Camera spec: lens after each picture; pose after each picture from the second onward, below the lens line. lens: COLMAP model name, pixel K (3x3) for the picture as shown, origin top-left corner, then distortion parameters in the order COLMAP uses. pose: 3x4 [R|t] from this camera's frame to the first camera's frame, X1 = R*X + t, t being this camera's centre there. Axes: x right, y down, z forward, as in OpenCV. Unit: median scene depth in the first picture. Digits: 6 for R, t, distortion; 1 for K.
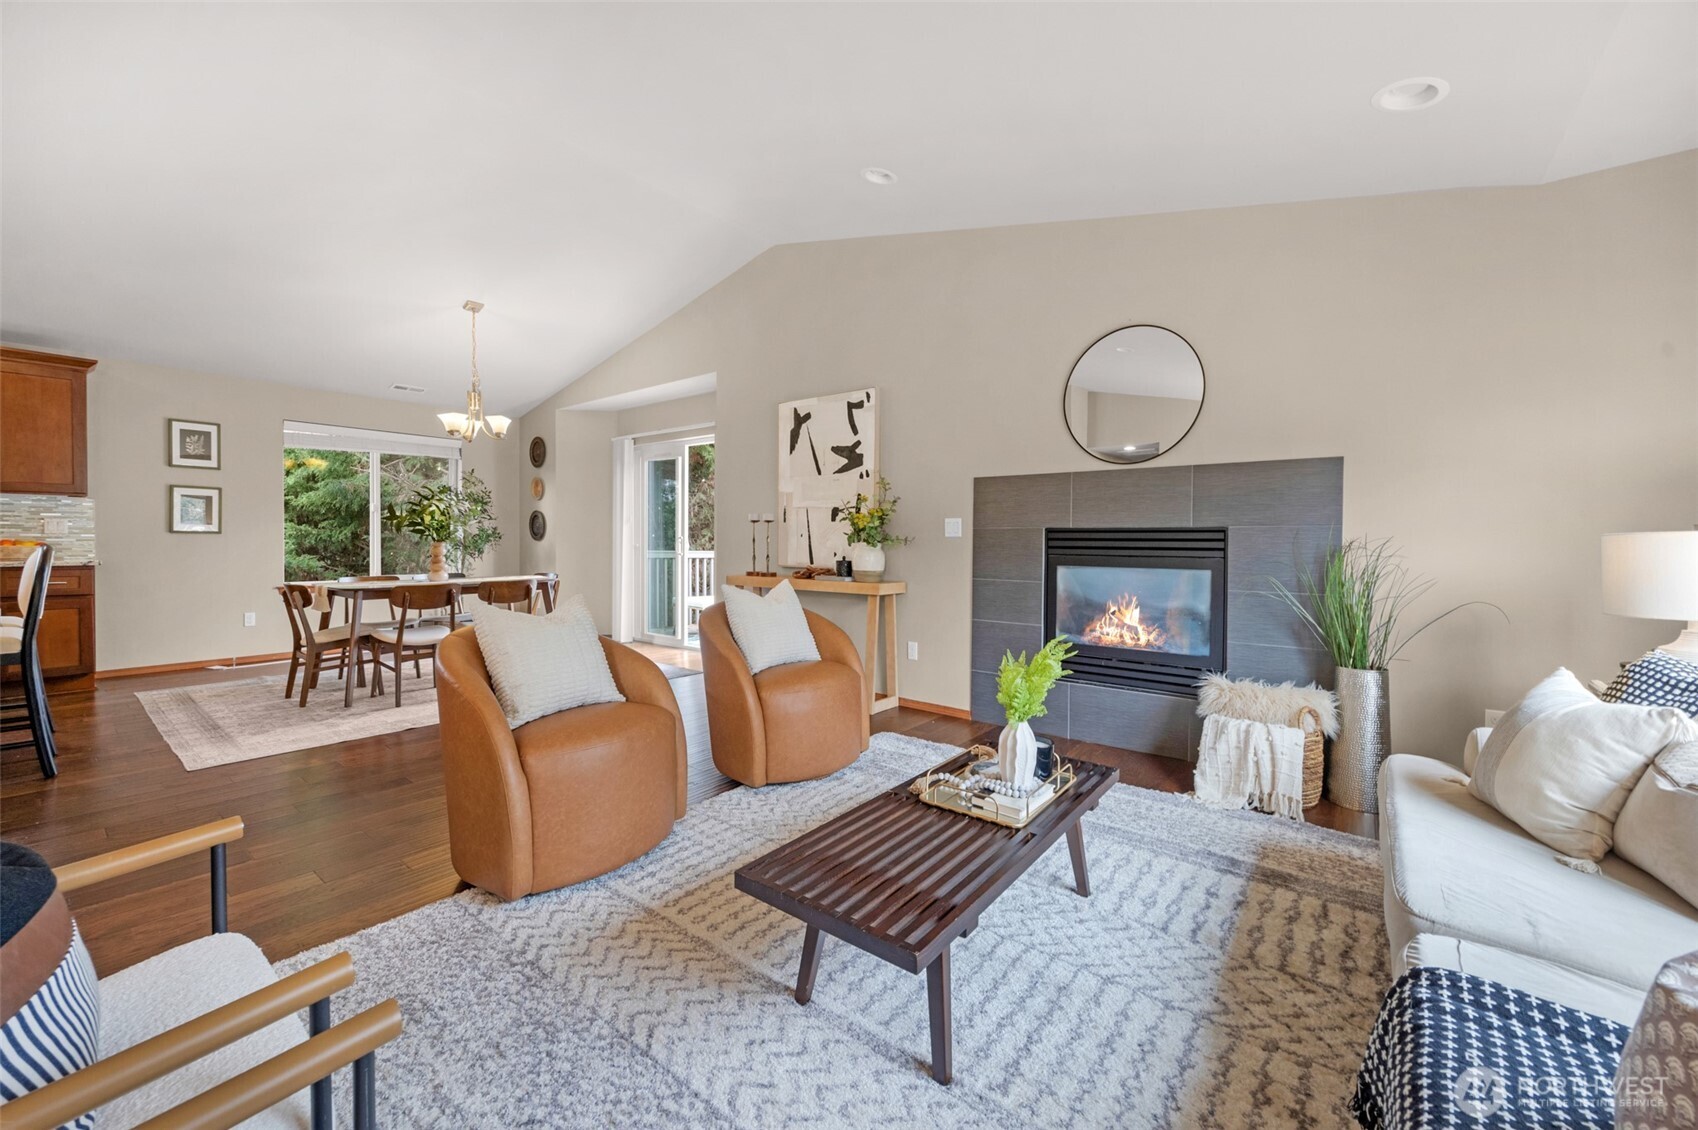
lens RADIAL K [[675.0, 0, 845.9], [0, 675.0, 552.4], [0, 0, 1]] dist [-0.000912, -0.000314]
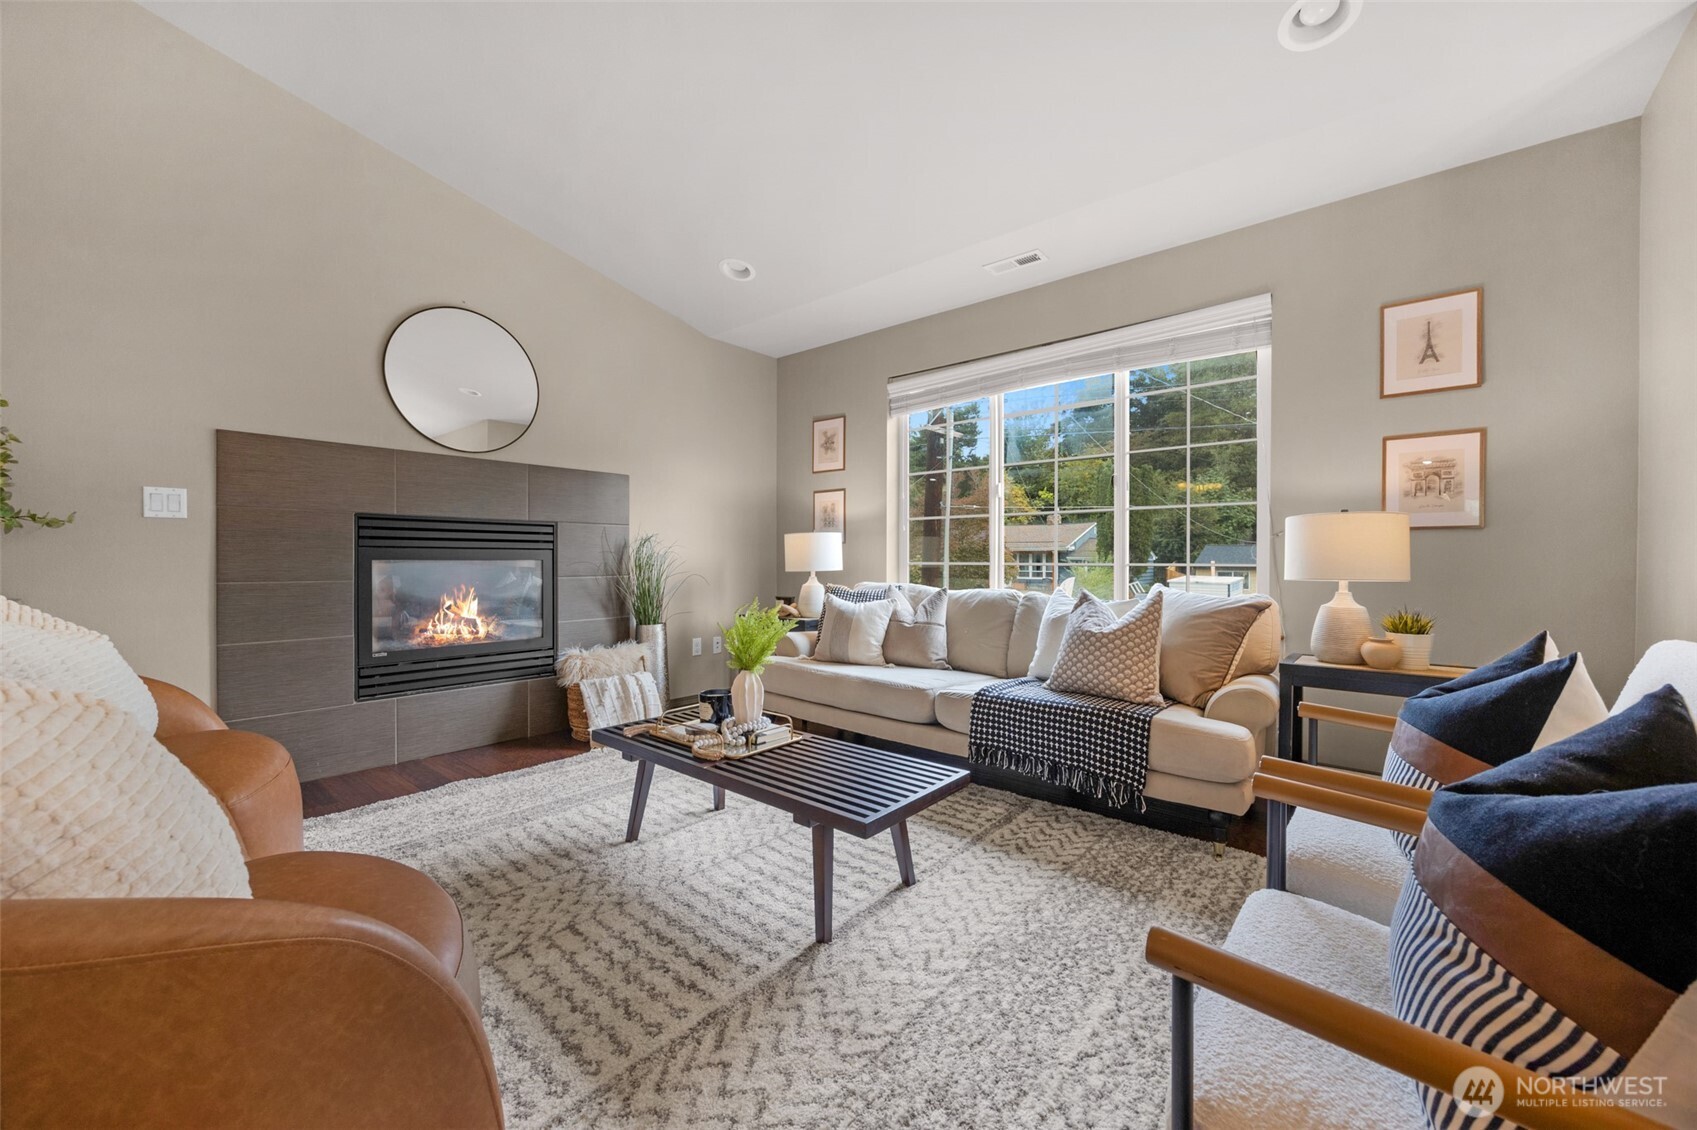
lens RADIAL K [[653.9, 0, 848.5], [0, 653.9, 565.0], [0, 0, 1]] dist [-0.000267, -0.000087]
pose [[0.020796, -0.016379, 0.999650, -0.361015], [0.013321, 0.999782, 0.016104, 0.015975], [-0.999695, 0.012982, 0.021009, 0.308132]]
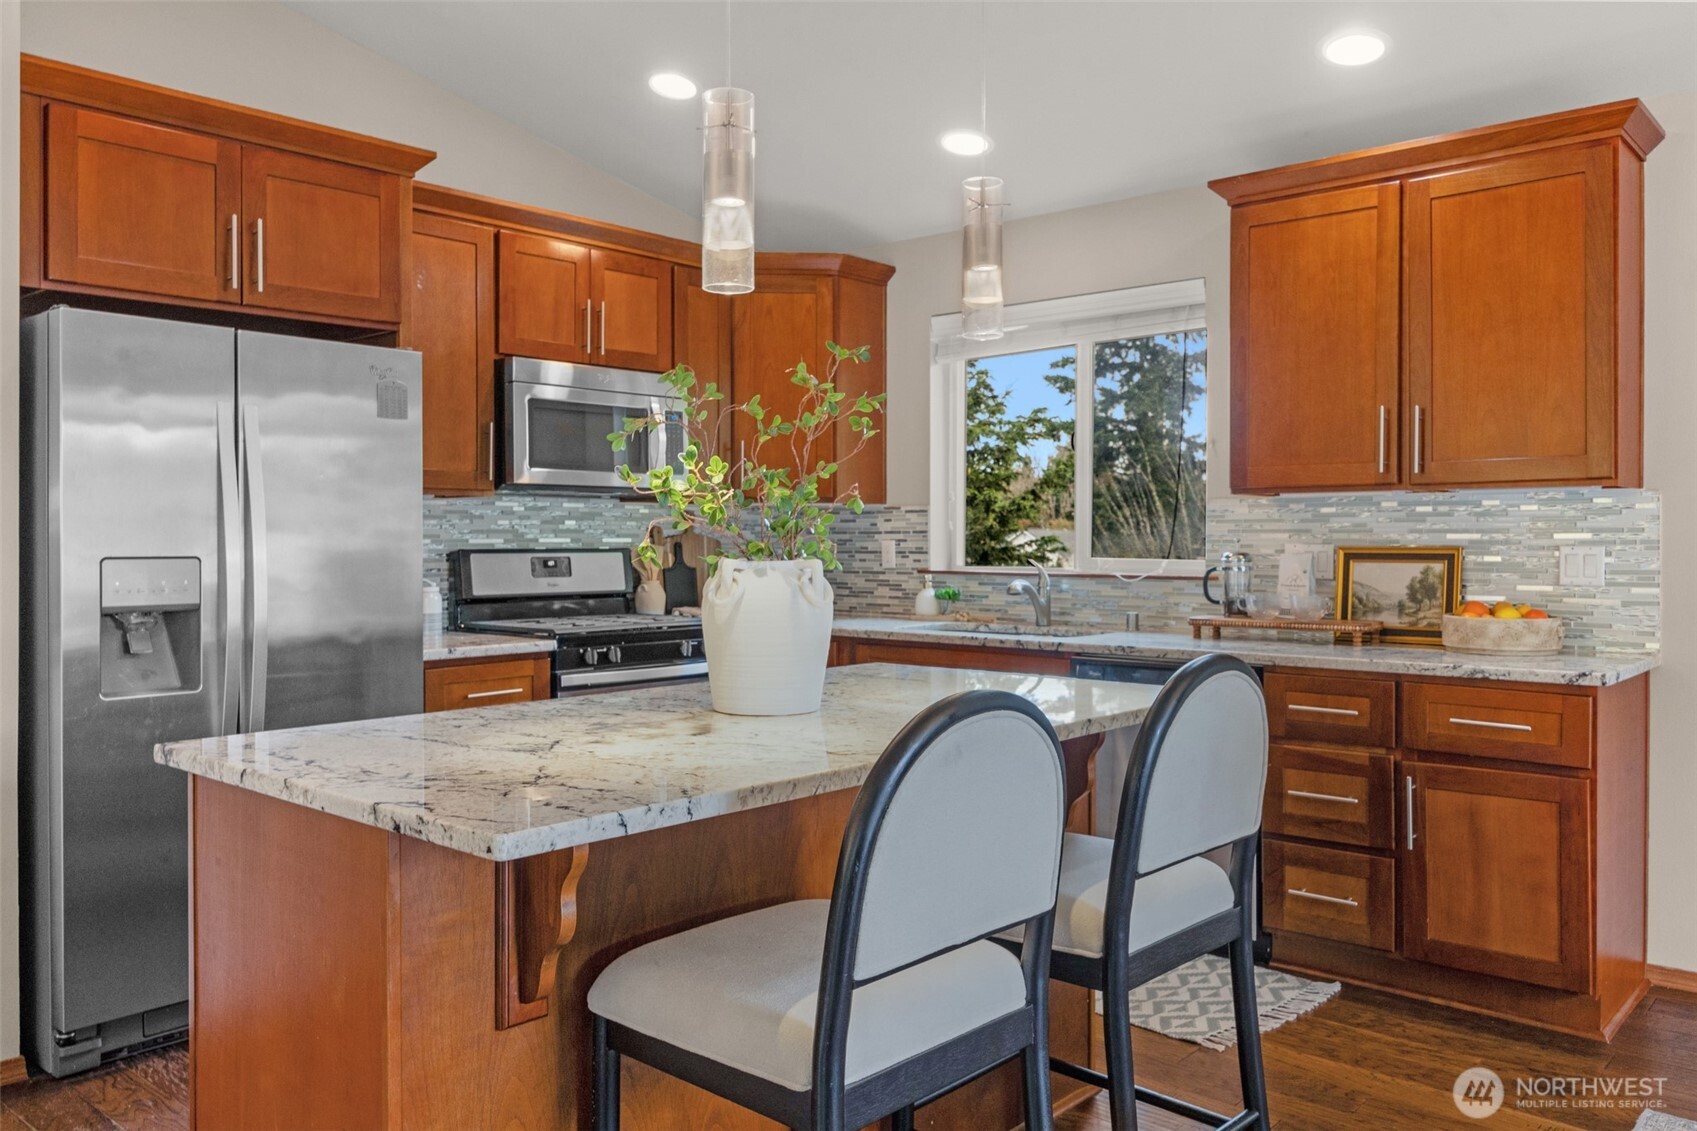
lens RADIAL K [[1274.3, 0, 845.2], [0, 1274.3, 546.3], [0, 0, 1]] dist [0.002636, 0.001495]
pose [[-0.047714, -0.002247, -0.998859, -0.448742], [-0.014638, 0.999892, -0.001550, -0.045963], [0.998754, 0.014547, -0.047742, 0.653996]]
